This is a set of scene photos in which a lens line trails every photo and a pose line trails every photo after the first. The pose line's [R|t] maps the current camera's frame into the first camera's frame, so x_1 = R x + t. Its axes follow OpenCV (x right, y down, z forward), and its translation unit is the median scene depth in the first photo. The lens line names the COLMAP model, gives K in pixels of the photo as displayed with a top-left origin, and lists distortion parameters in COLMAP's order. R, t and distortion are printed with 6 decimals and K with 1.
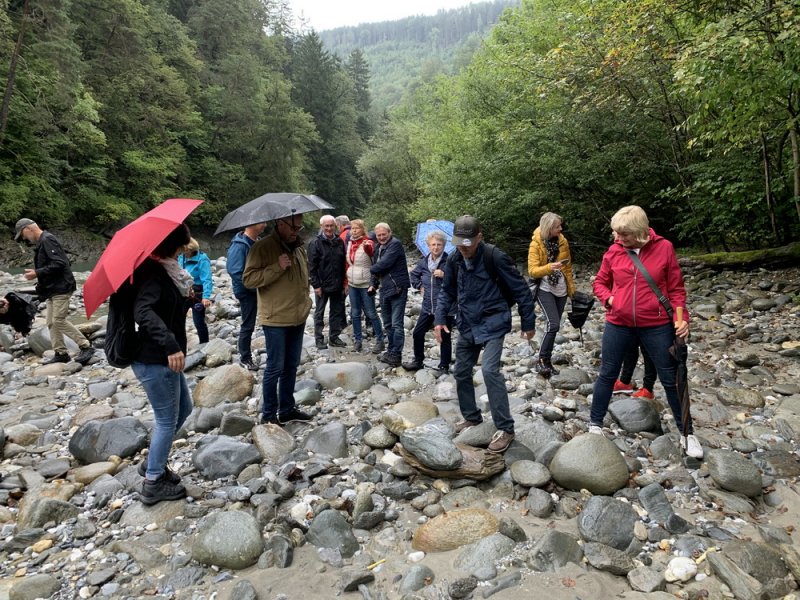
lens RADIAL K [[605.1, 0, 402.6], [0, 605.1, 299.3], [0, 0, 1]] dist [-0.053322, 0.027774]
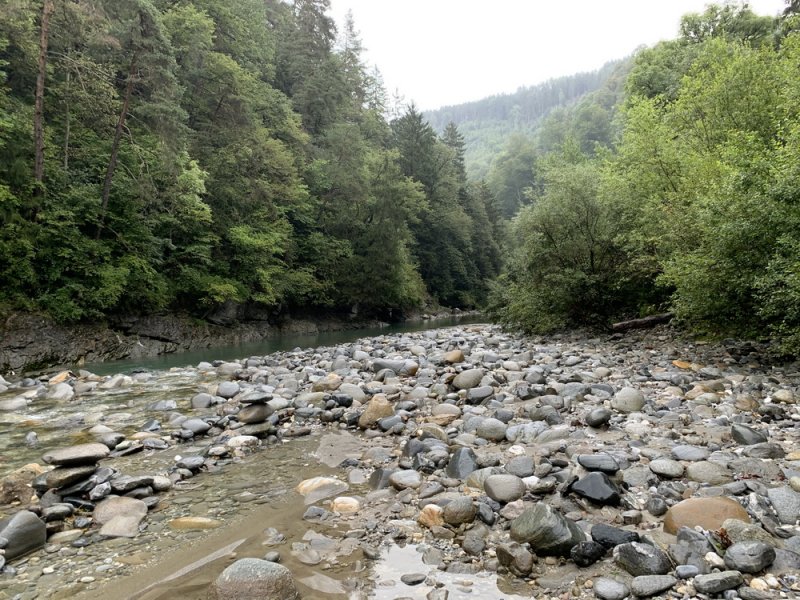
lens RADIAL K [[605.1, 0, 398.3], [0, 605.1, 299.5], [0, 0, 1]] dist [-0.053322, 0.027774]
pose [[0.988641, -0.035988, -0.145925, -0.070919], [0.017492, 0.991862, -0.126109, -0.016125], [0.149276, 0.122124, 0.981225, 0.130455]]
